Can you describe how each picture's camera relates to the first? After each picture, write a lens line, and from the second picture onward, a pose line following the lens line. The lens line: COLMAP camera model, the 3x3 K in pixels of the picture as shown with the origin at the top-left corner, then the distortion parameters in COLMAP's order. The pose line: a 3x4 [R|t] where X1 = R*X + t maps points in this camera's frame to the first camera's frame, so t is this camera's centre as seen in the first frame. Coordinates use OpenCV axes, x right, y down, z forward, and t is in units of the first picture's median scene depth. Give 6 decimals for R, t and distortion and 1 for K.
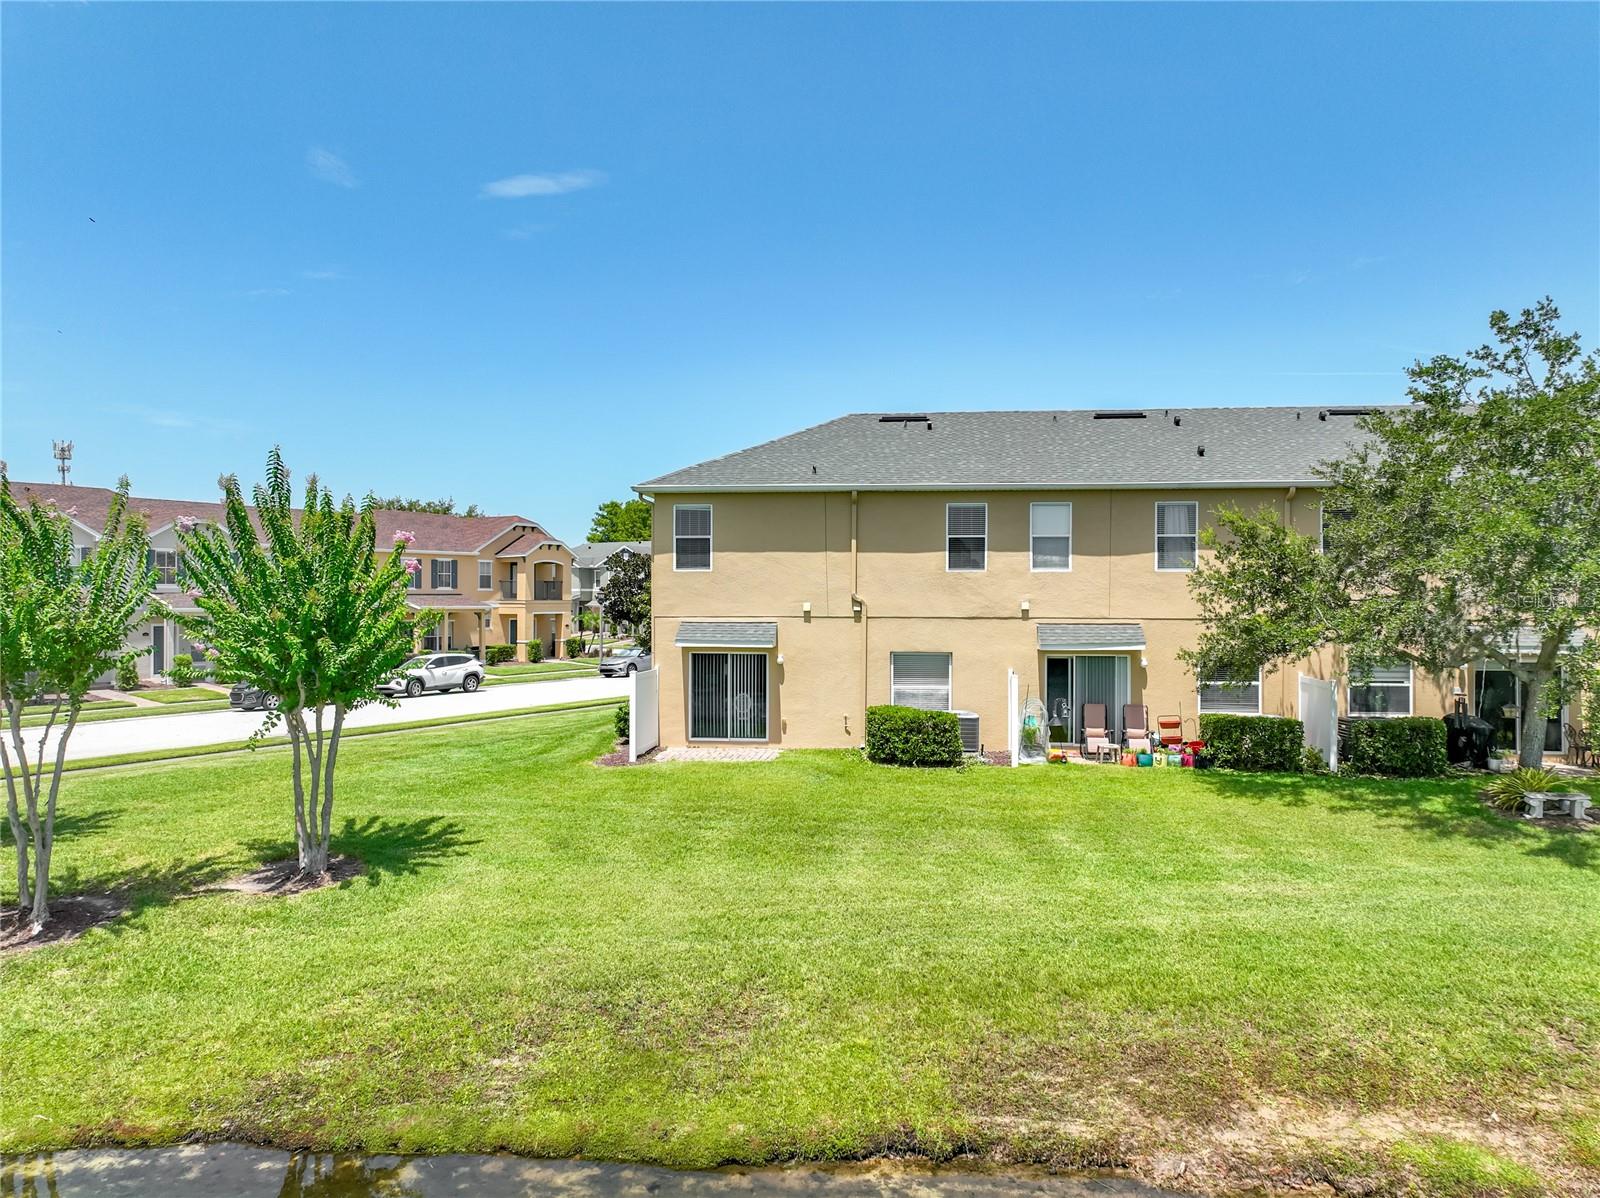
lens RADIAL K [[1129.0, 0, 806.3], [0, 1129.0, 587.9], [0, 0, 1]] dist [0.002092, 0.011251]
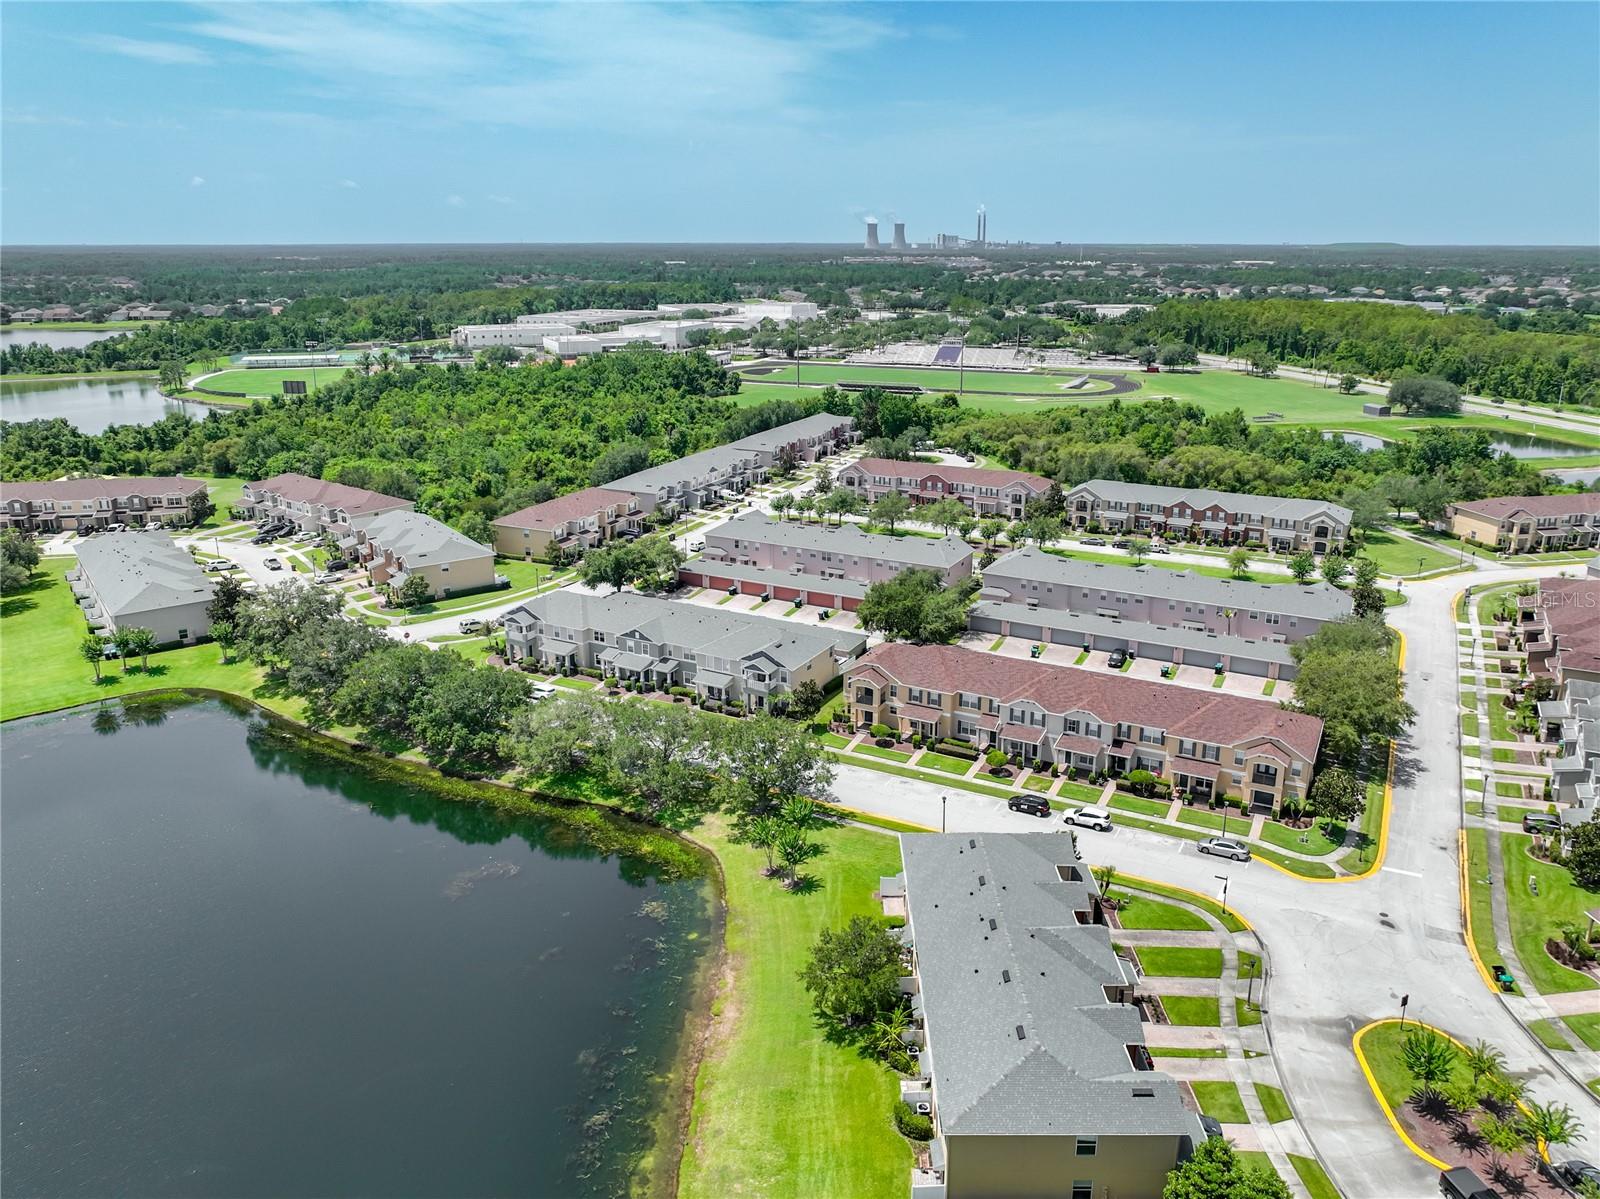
lens RADIAL K [[1169.2, 0, 805.9], [0, 1169.2, 522.5], [0, 0, 1]] dist [0.004362, 0.006201]
pose [[0.098624, 0.232830, -0.967504, 3.532019], [0.010188, 0.971957, 0.234940, -2.118714], [0.995073, -0.033028, 0.093486, 0.350560]]
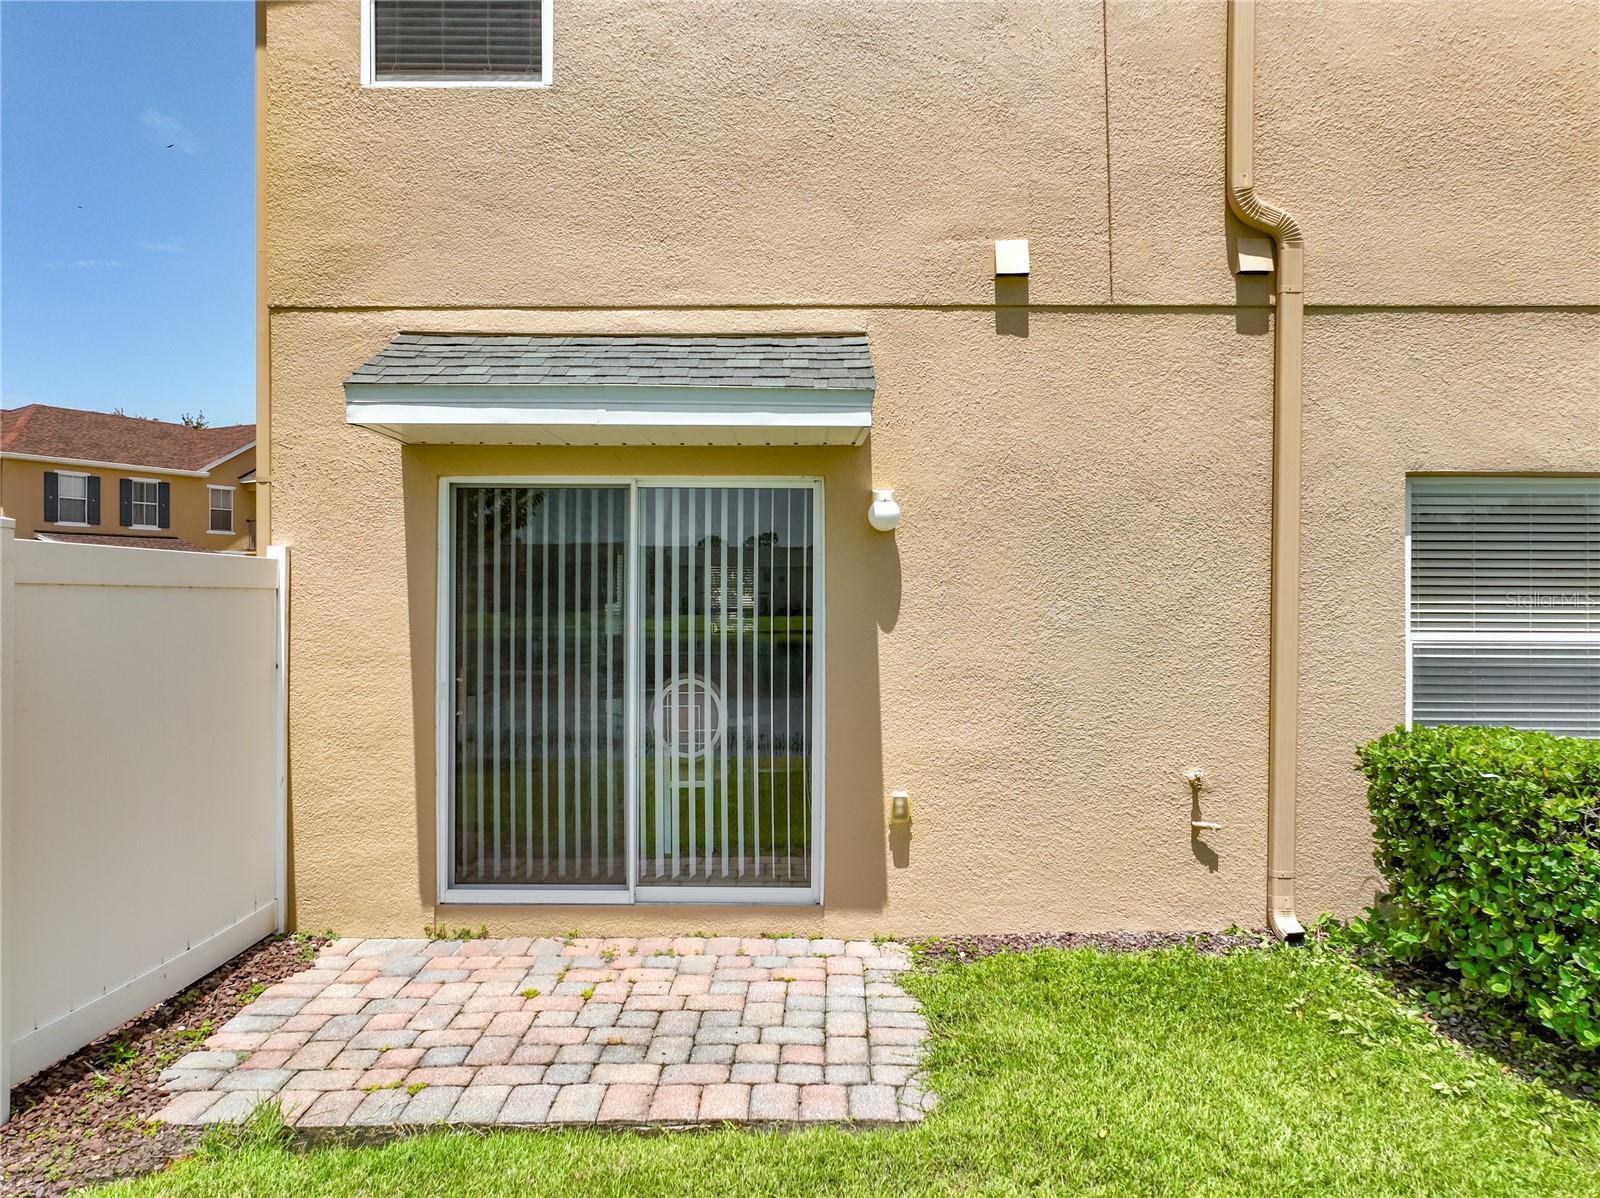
lens RADIAL K [[1145.4, 0, 831.6], [0, 1145.4, 604.4], [0, 0, 1]] dist [-0.001075, 0.009865]
pose [[0.992508, 0.001617, 0.122167, -0.059556], [-0.003394, 0.999891, 0.014344, 0.079711], [-0.122131, -0.014651, 0.992406, 0.810721]]
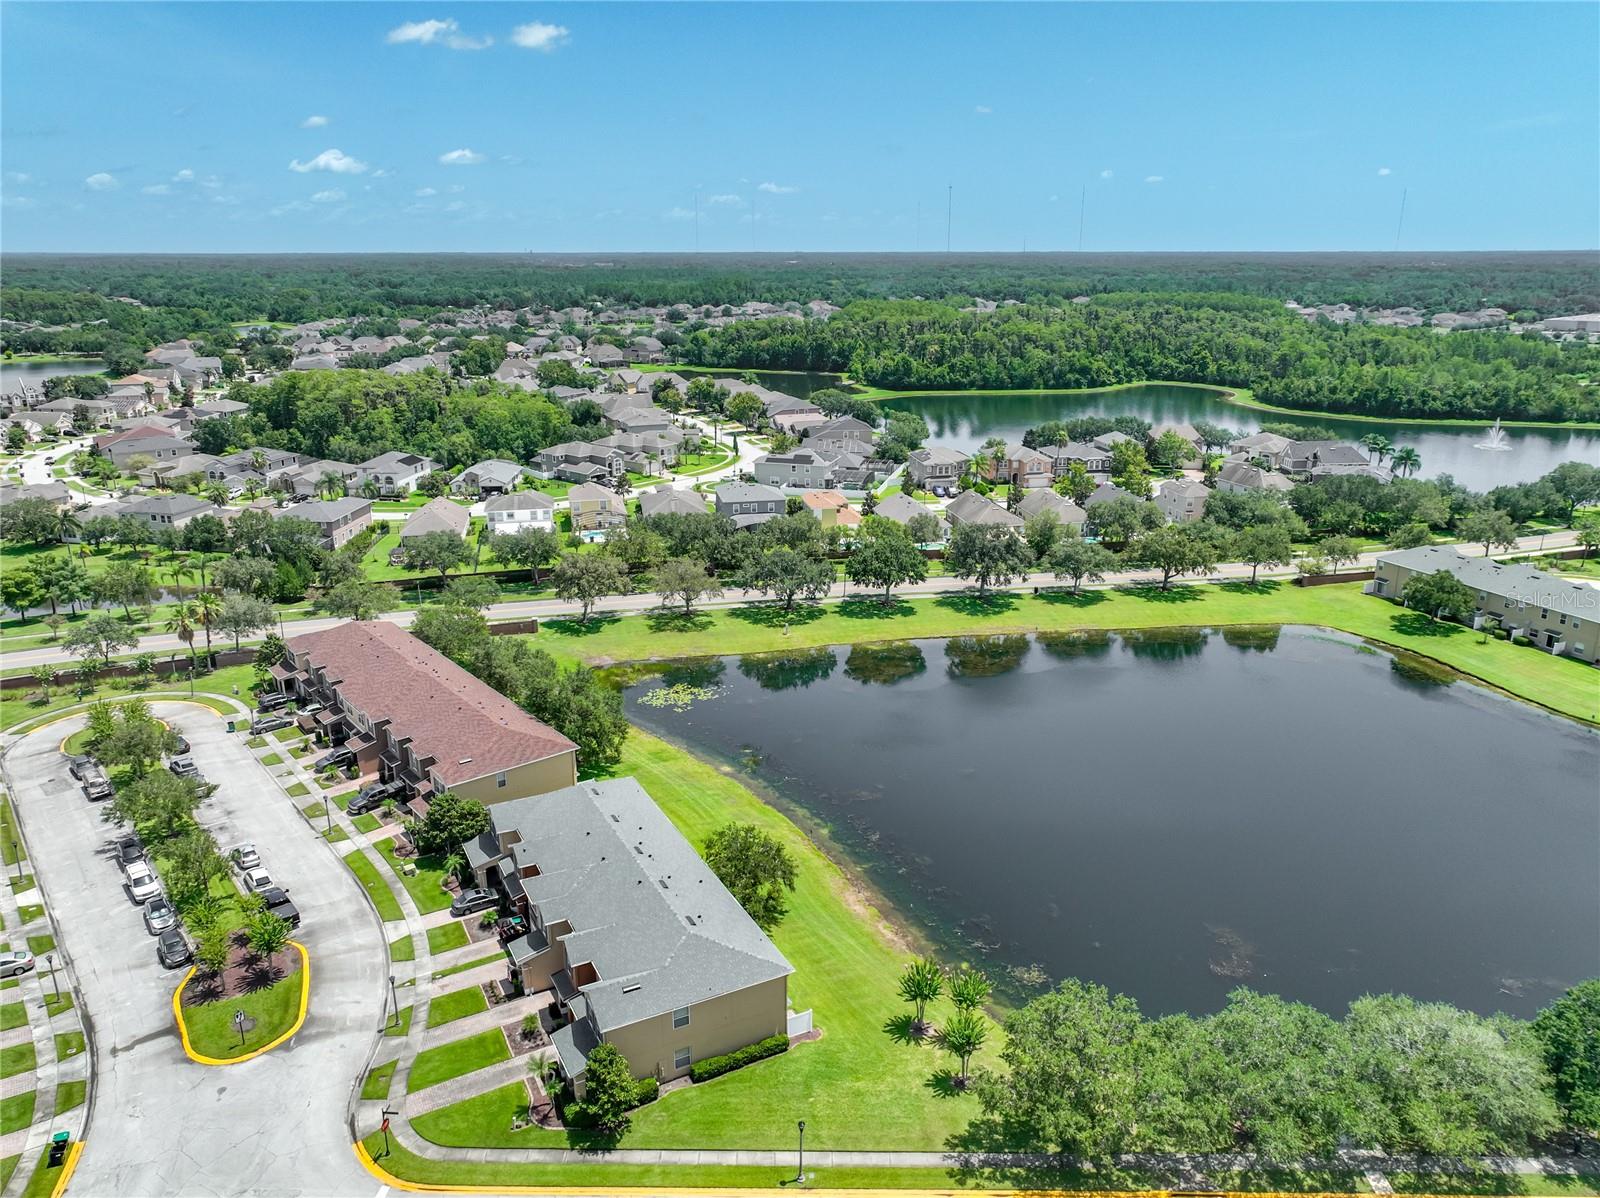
lens RADIAL K [[1138.3, 0, 807.6], [0, 1138.3, 604.4], [0, 0, 1]] dist [0.002313, 0.005432]
pose [[-0.553353, -0.249869, 0.794586, -2.504658], [-0.005271, 0.954976, 0.296635, -2.063243], [-0.832930, 0.159955, -0.529756, 2.550793]]
